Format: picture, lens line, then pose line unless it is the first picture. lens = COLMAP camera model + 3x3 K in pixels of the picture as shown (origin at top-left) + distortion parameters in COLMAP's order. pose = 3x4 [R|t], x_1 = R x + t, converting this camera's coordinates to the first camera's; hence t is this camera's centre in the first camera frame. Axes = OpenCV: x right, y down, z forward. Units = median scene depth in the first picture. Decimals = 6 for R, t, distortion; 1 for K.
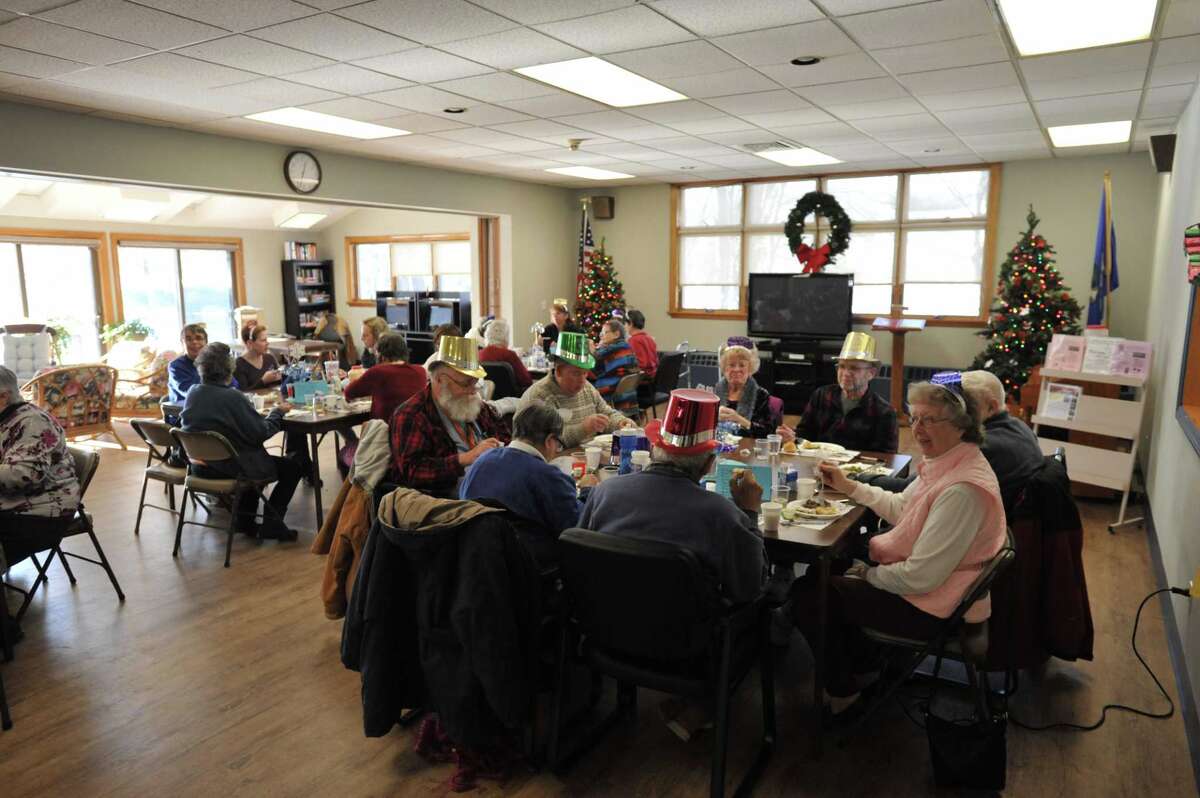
lens RADIAL K [[789.4, 0, 600.0], [0, 789.4, 399.0], [0, 0, 1]] dist [-0.028394, 0.055528]
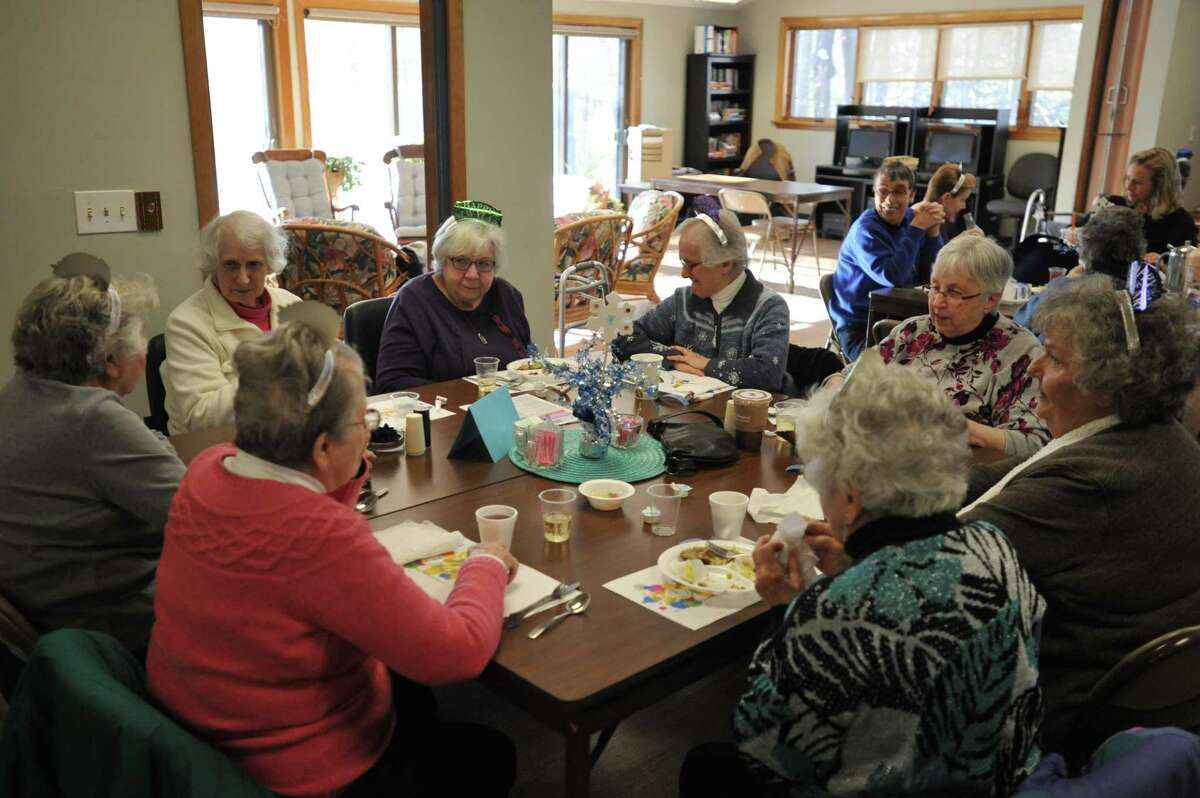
lens RADIAL K [[1079.8, 0, 601.0], [0, 1079.8, 414.3], [0, 0, 1]] dist [0.006602, 0.000347]
pose [[0.965984, 0.088466, -0.242998, -0.230167], [-0.053917, 0.987914, 0.145325, -0.004665], [0.252918, -0.127280, 0.959079, 0.068623]]
